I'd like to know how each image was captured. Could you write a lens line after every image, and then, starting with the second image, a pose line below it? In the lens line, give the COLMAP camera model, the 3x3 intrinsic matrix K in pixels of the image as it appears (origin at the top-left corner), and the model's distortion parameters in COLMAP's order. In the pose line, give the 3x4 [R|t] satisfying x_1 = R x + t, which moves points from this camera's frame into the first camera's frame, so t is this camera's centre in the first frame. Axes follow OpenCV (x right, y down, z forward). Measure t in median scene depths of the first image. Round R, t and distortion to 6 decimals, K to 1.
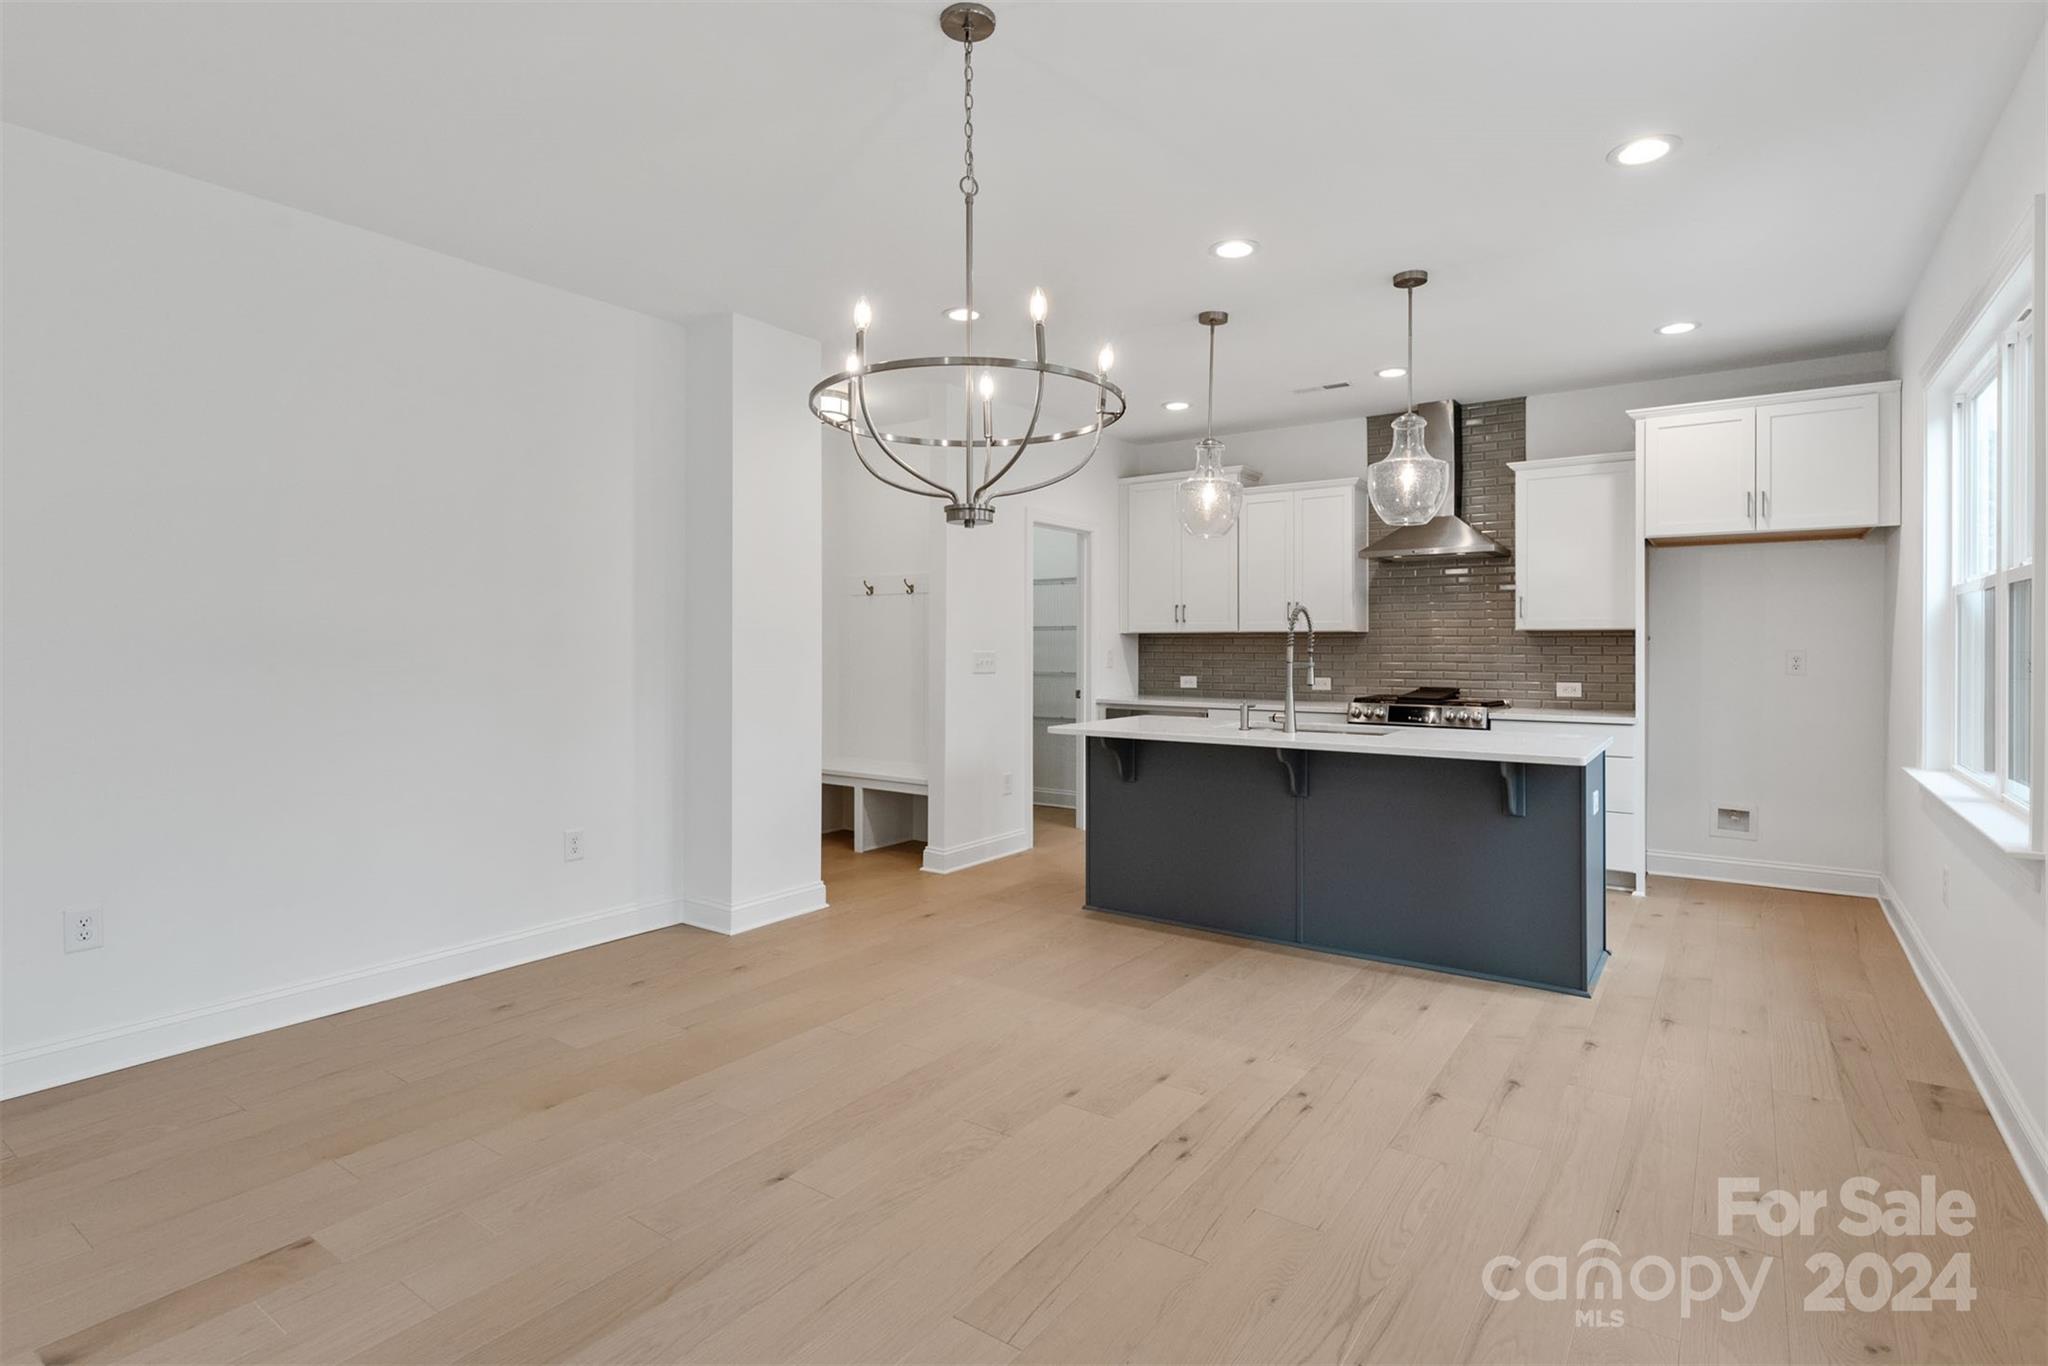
lens RADIAL K [[1002.0, 0, 1028.9], [0, 1002.0, 646.4], [0, 0, 1]] dist [0.003690, -0.003333]
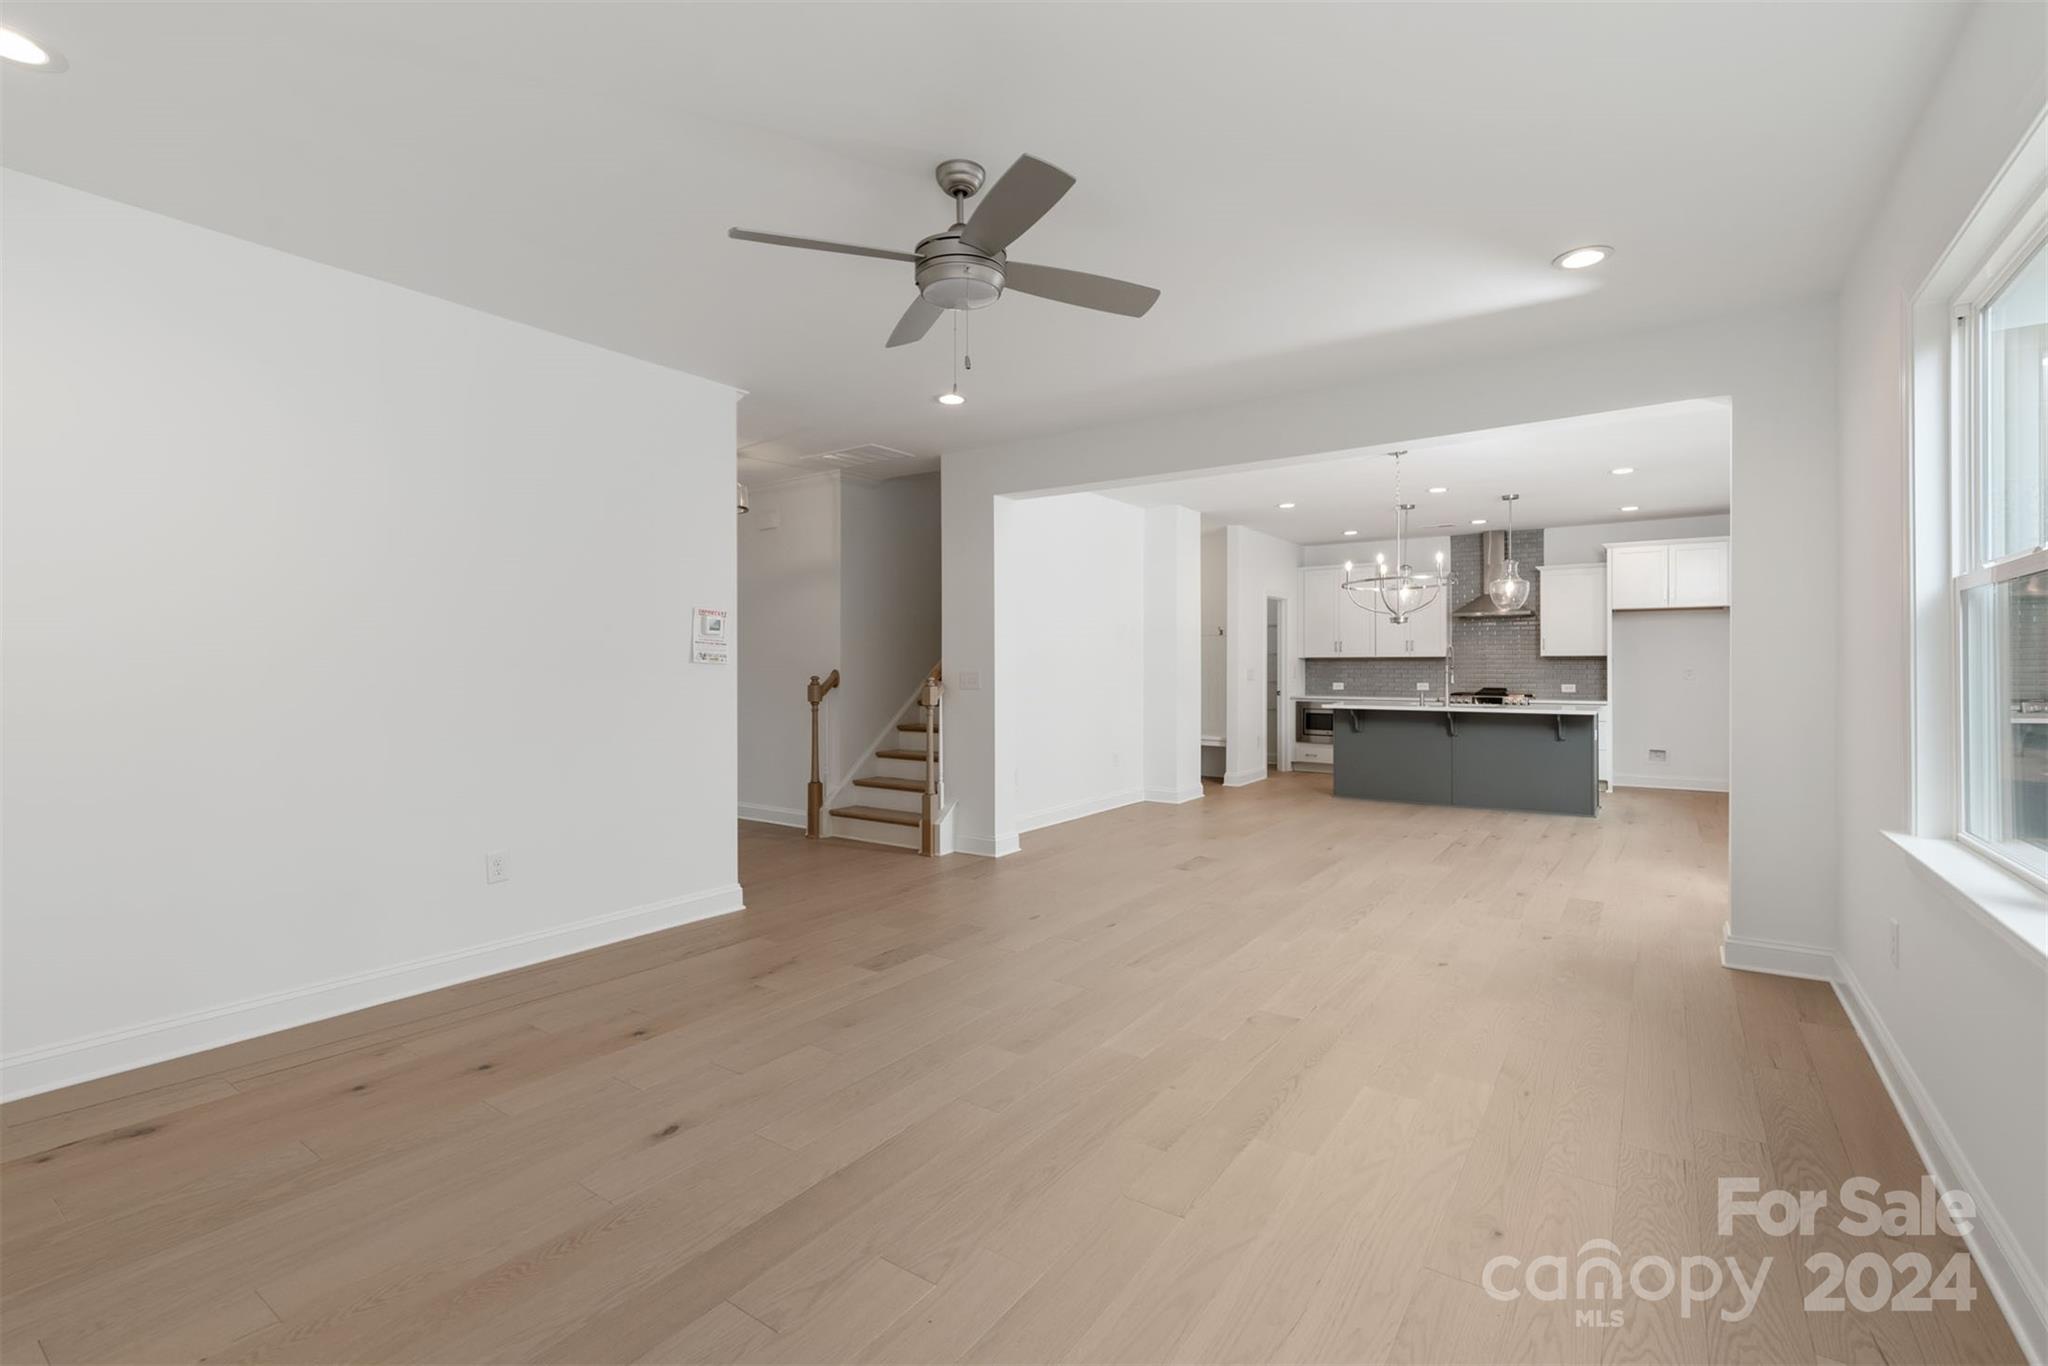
lens RADIAL K [[888.7, 0, 1012.9], [0, 888.7, 666.7], [0, 0, 1]] dist [-0.019828, 0.000067]
pose [[0.999812, -0.003371, -0.019101, -0.496473], [0.003349, 0.999994, -0.001144, 0.002663], [0.019105, 0.001080, 0.999817, -0.703748]]
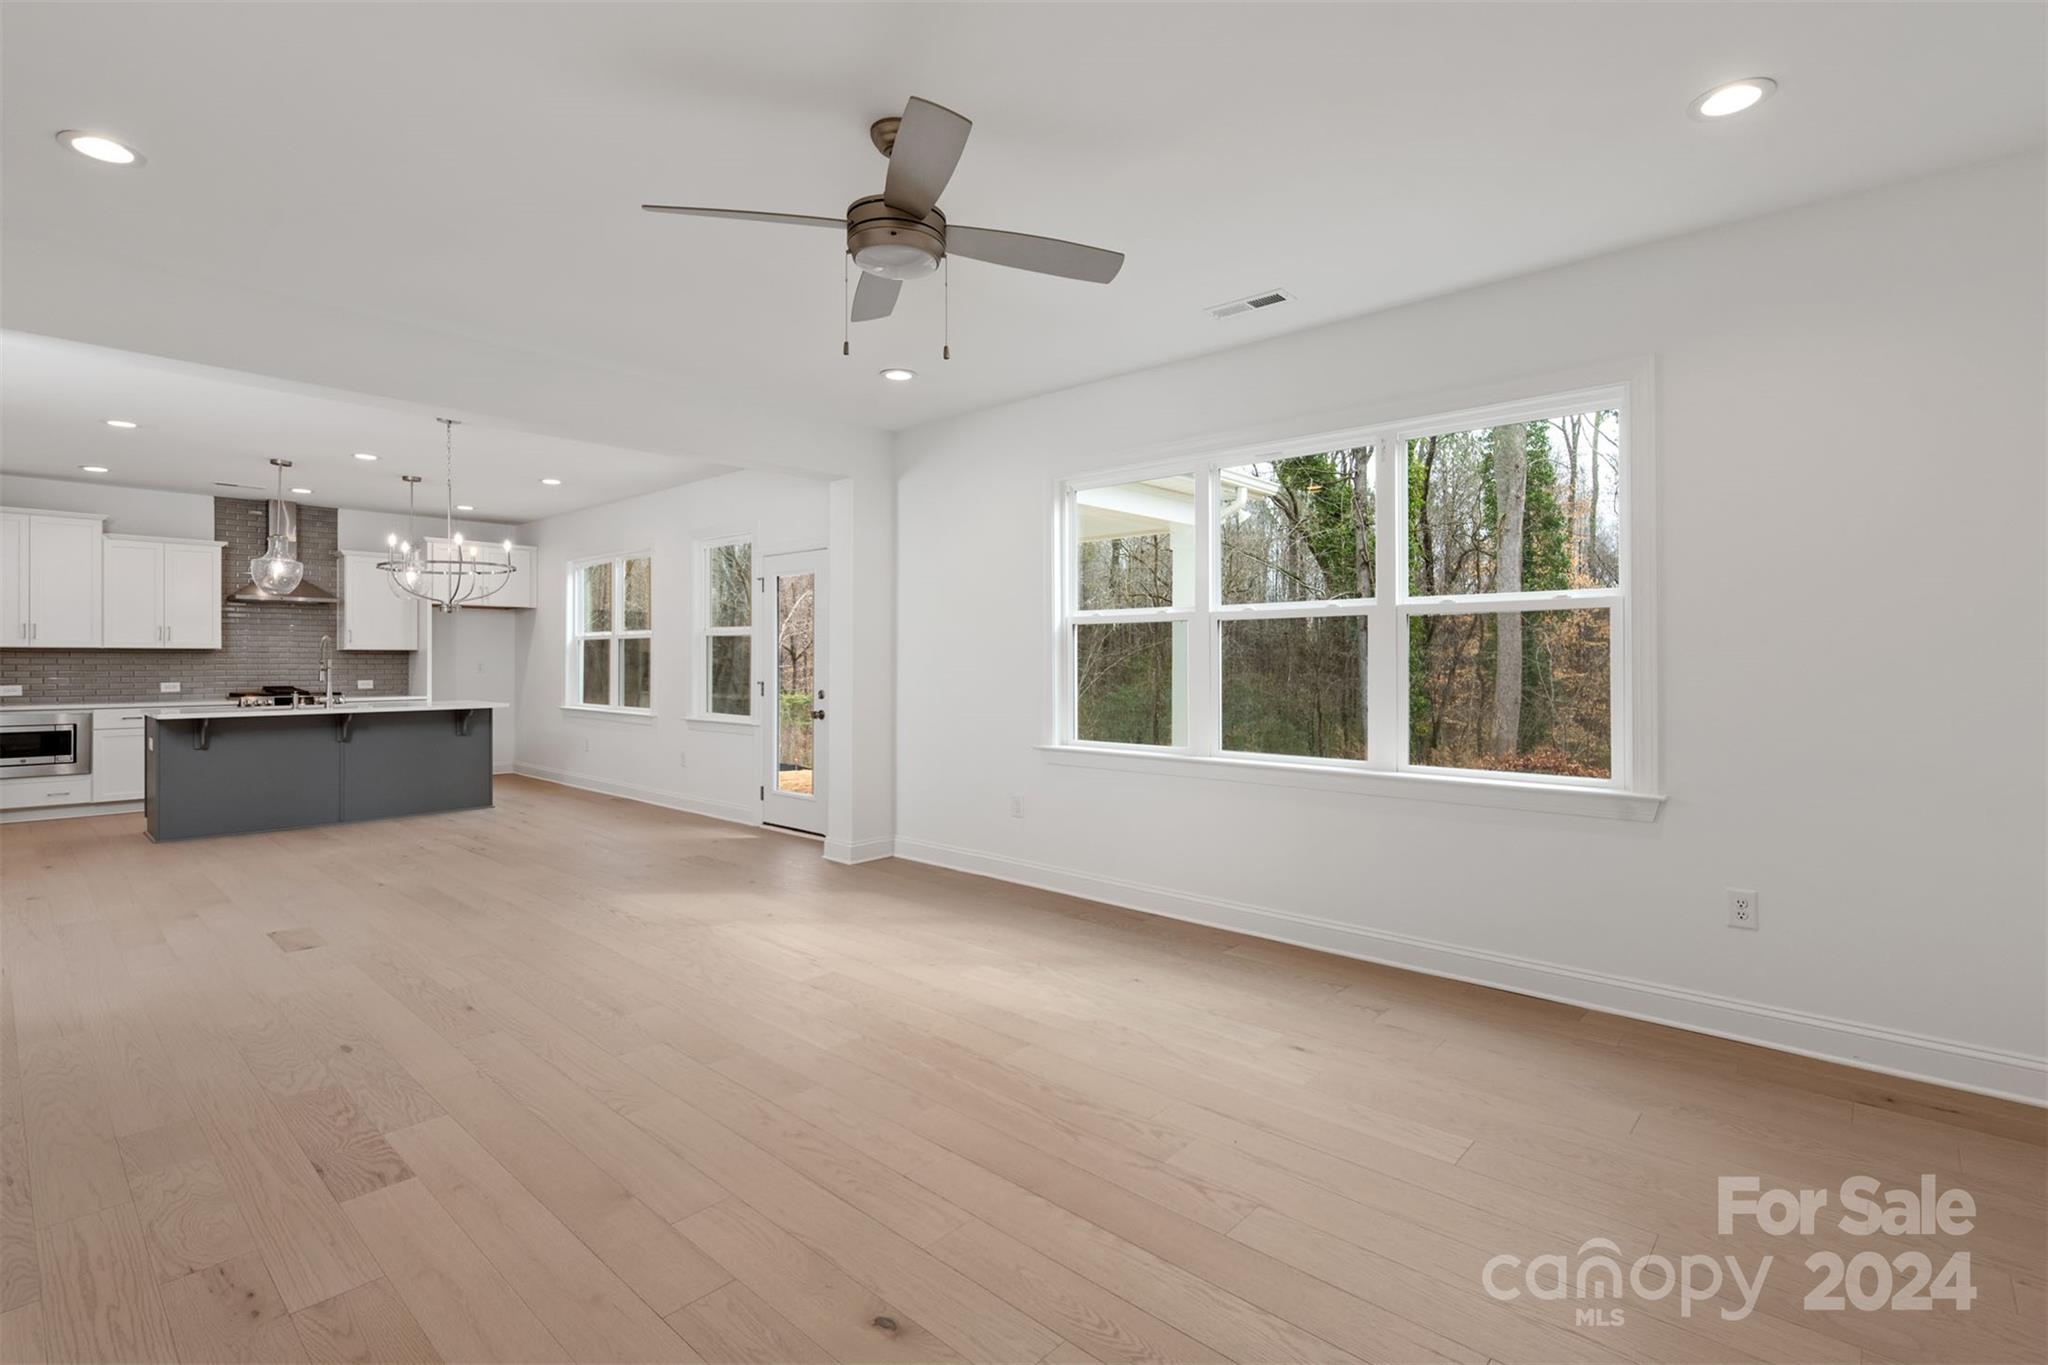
lens RADIAL K [[952.2, 0, 1014.3], [0, 952.2, 649.6], [0, 0, 1]] dist [0.002534, -0.001135]
pose [[0.135098, 0.008864, 0.990793, -1.014621], [0.002036, 0.999955, -0.009223, 0.001560], [-0.990830, 0.003263, 0.135074, -0.349565]]
